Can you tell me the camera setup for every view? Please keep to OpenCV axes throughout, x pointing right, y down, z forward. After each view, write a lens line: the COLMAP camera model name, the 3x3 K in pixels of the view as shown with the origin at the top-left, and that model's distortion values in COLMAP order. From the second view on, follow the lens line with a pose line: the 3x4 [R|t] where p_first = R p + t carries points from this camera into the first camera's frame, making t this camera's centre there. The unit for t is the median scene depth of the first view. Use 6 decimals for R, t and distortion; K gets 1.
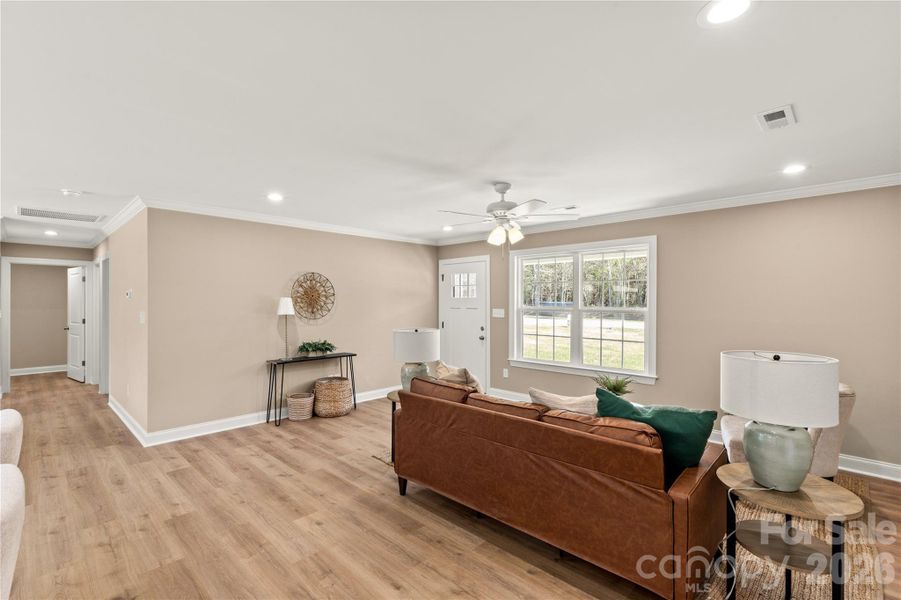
lens RADIAL K [[408.0, 0, 448.9], [0, 408.0, 300.8], [0, 0, 1]] dist [0.003060, 0.000577]
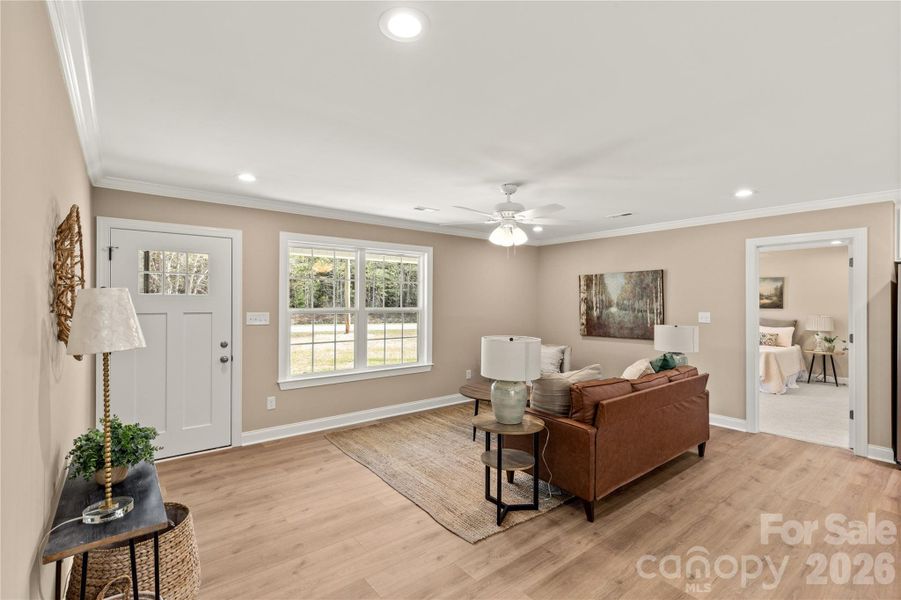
lens RADIAL K [[408.0, 0, 448.9], [0, 408.0, 300.8], [0, 0, 1]] dist [0.003060, 0.000577]
pose [[0.138653, 0.002952, 0.990337, -0.803948], [-0.004917, 0.999985, -0.002292, 0.000634], [-0.990329, -0.004552, 0.138665, 0.921617]]
